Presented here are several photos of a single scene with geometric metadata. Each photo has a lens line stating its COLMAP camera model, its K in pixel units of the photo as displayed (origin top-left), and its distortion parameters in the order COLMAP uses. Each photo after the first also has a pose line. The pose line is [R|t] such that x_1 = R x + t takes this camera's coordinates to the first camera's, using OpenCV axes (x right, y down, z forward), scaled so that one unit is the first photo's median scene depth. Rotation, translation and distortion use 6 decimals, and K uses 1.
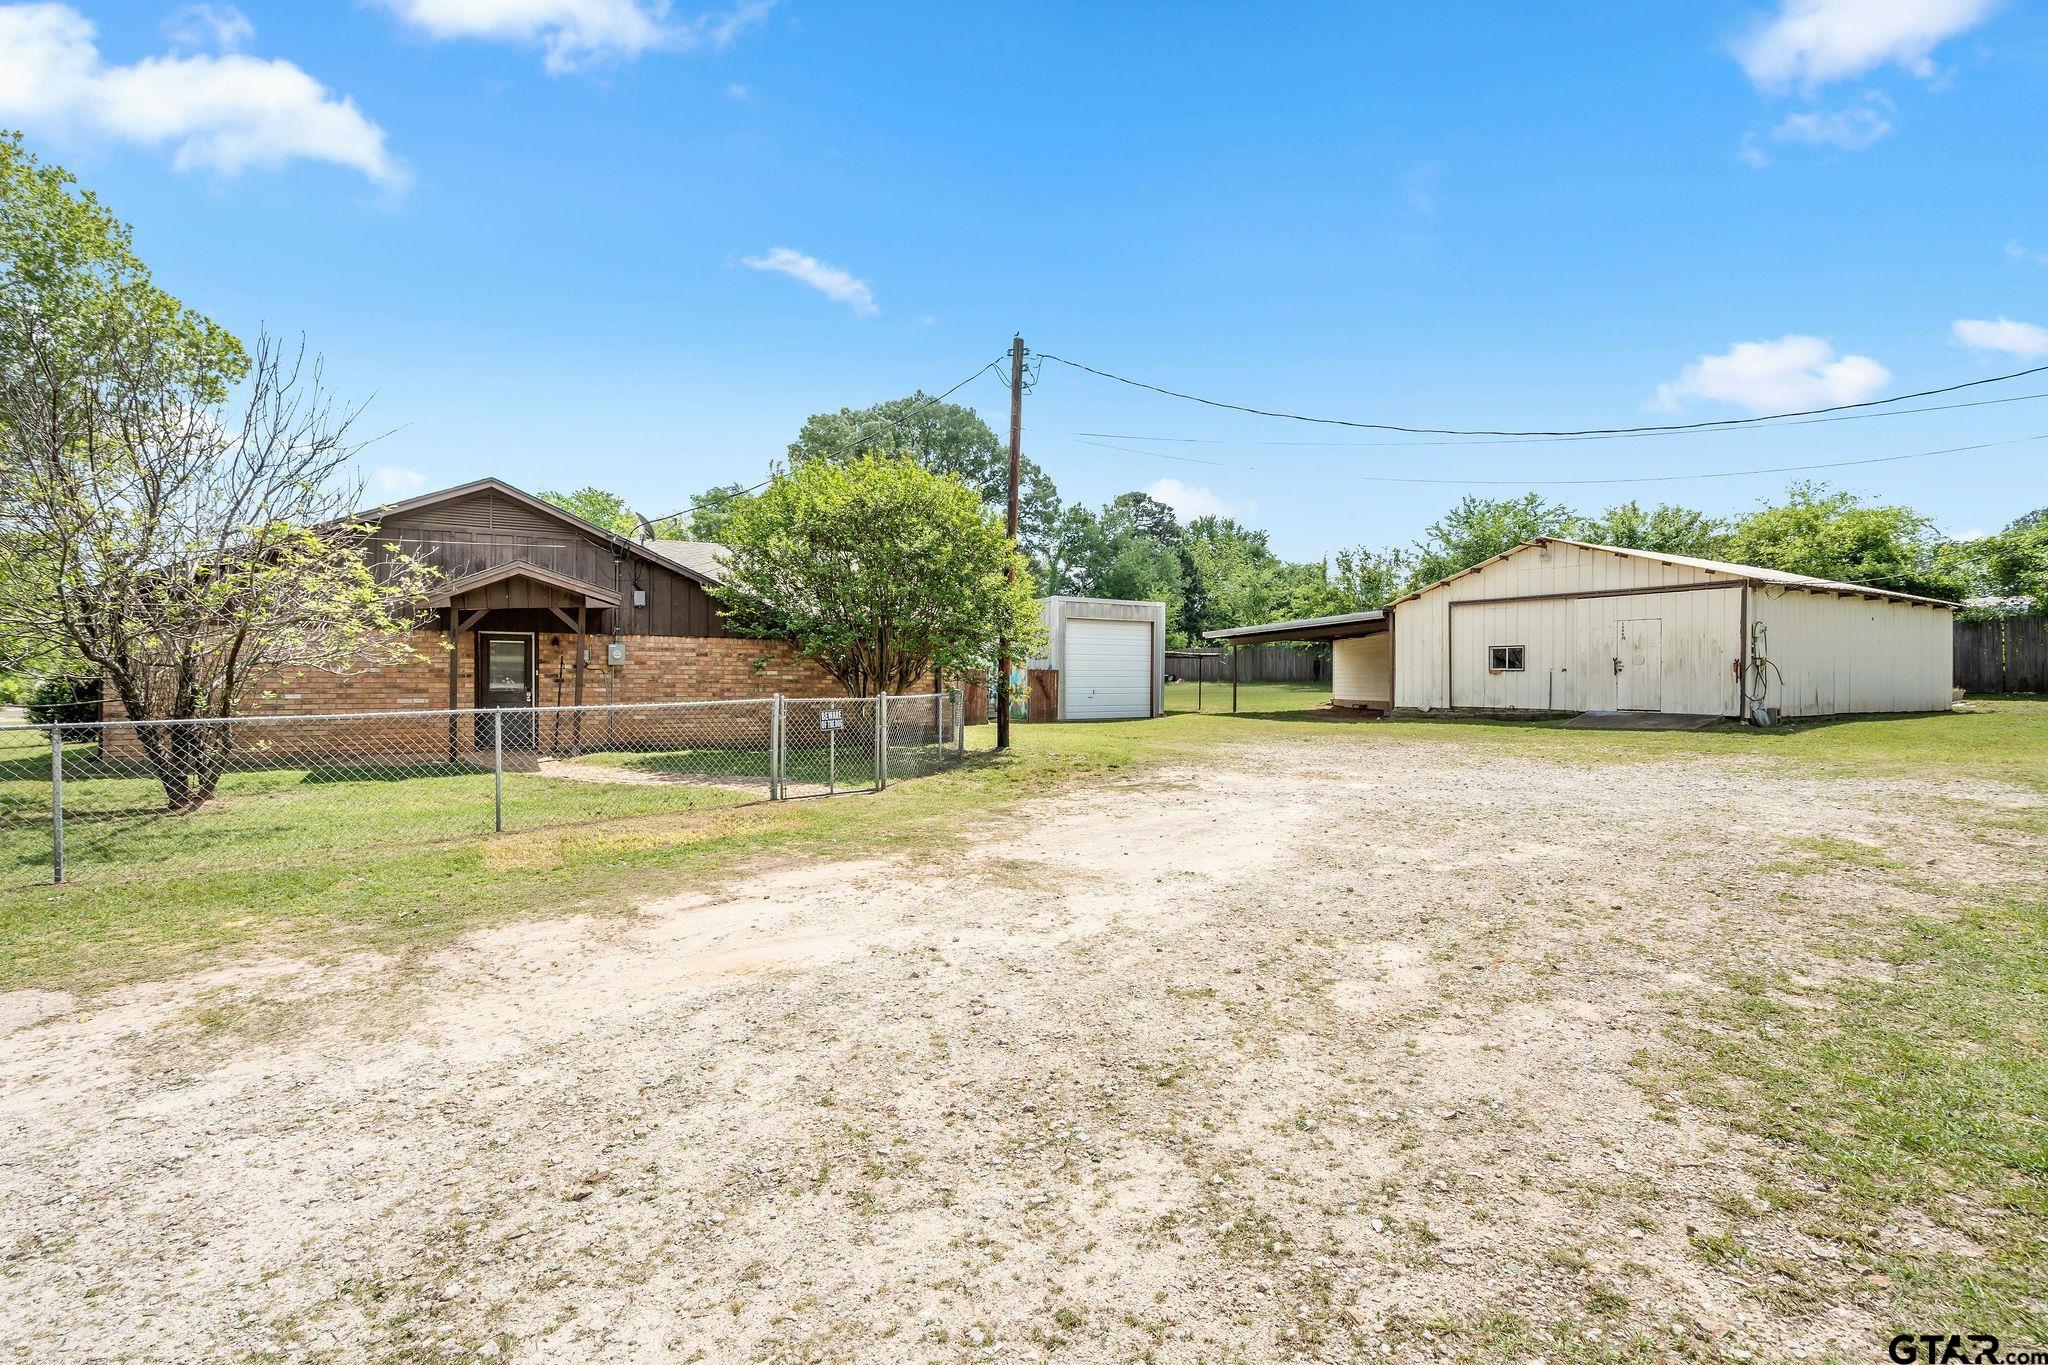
lens RADIAL K [[915.5, 0, 1023.0], [0, 915.5, 678.1], [0, 0, 1]] dist [-0.000999, -0.000292]
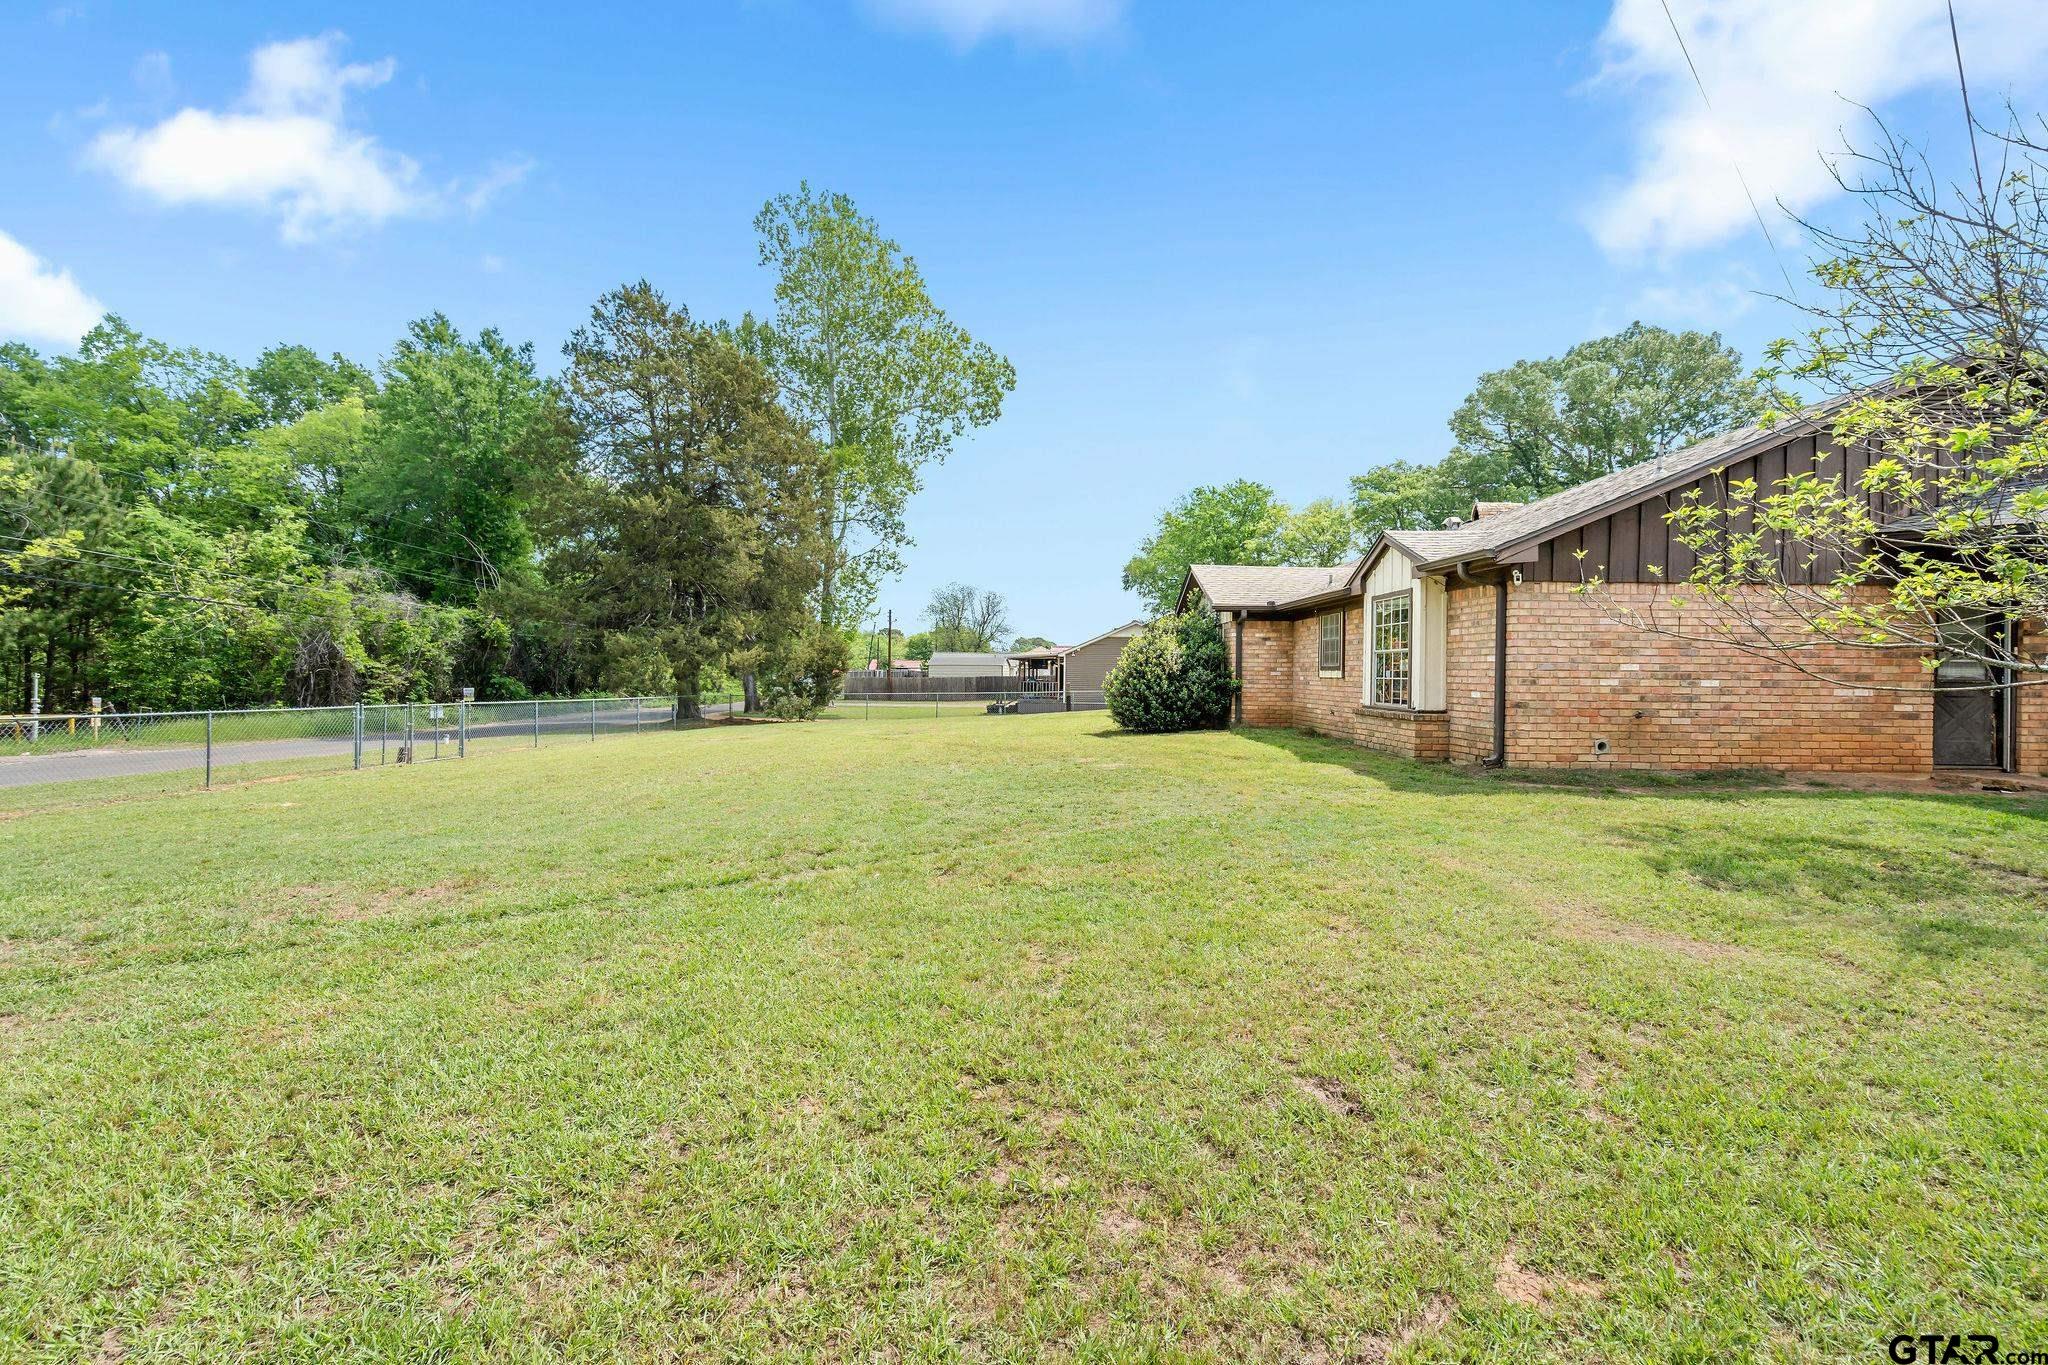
lens RADIAL K [[915.5, 0, 1023.0], [0, 915.5, 678.1], [0, 0, 1]] dist [-0.000999, -0.000292]
pose [[0.867375, 0.011976, -0.497510, -0.852171], [-0.010958, 0.999928, 0.004966, 0.017440], [0.497534, 0.001144, 0.867444, 0.127237]]
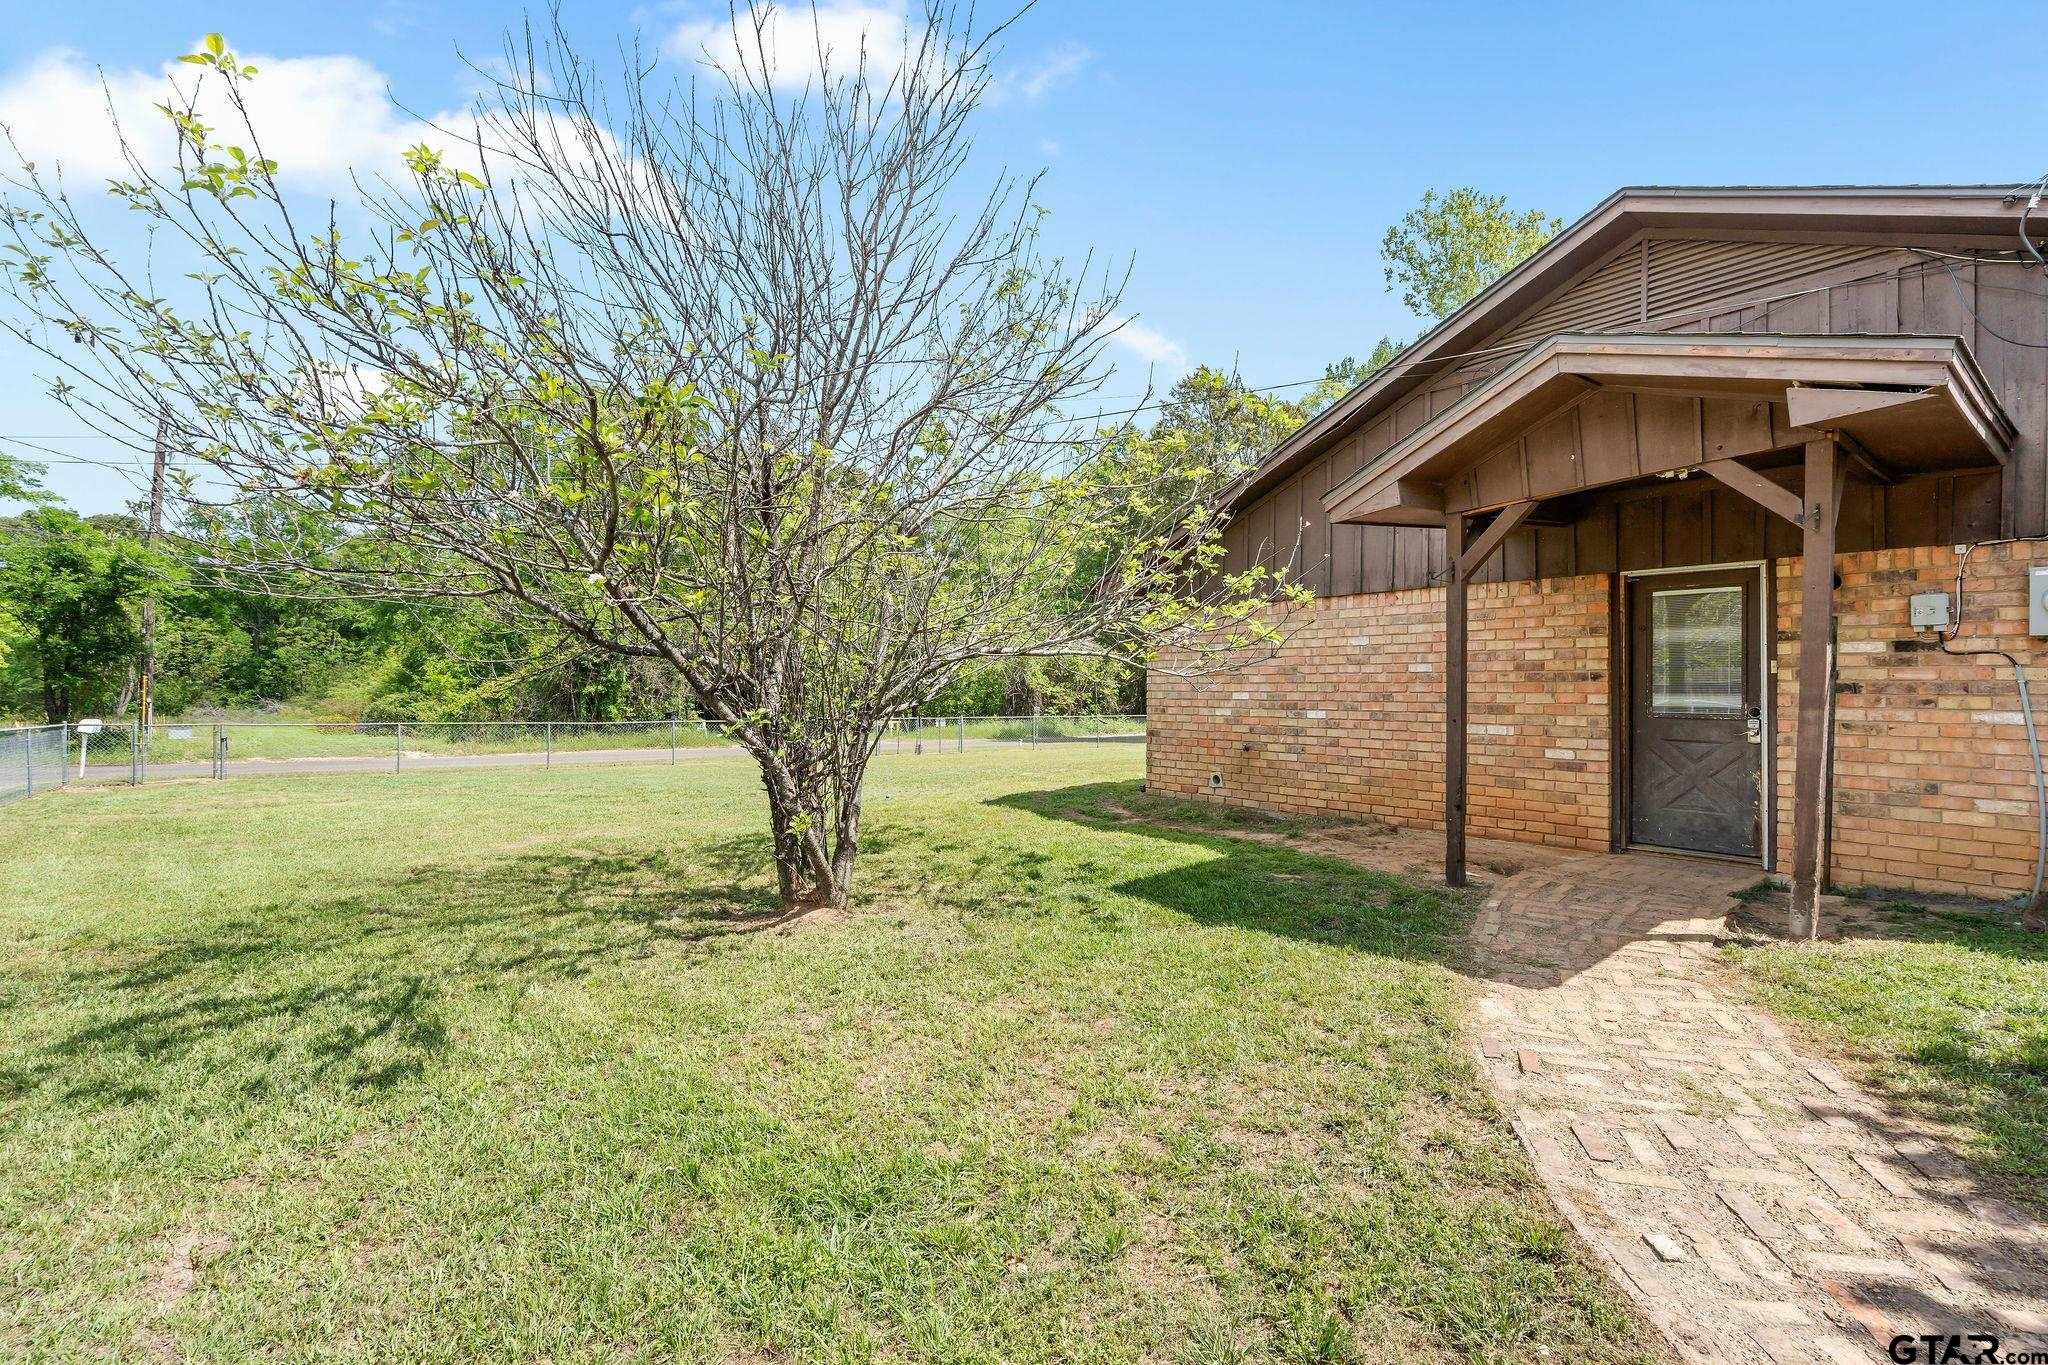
lens RADIAL K [[915.5, 0, 1023.0], [0, 915.5, 678.1], [0, 0, 1]] dist [-0.000999, -0.000292]
pose [[0.152890, -0.008638, -0.988206, -0.222355], [-0.000062, 0.999962, -0.008750, 0.001624], [0.988243, 0.001399, 0.152883, 0.677130]]
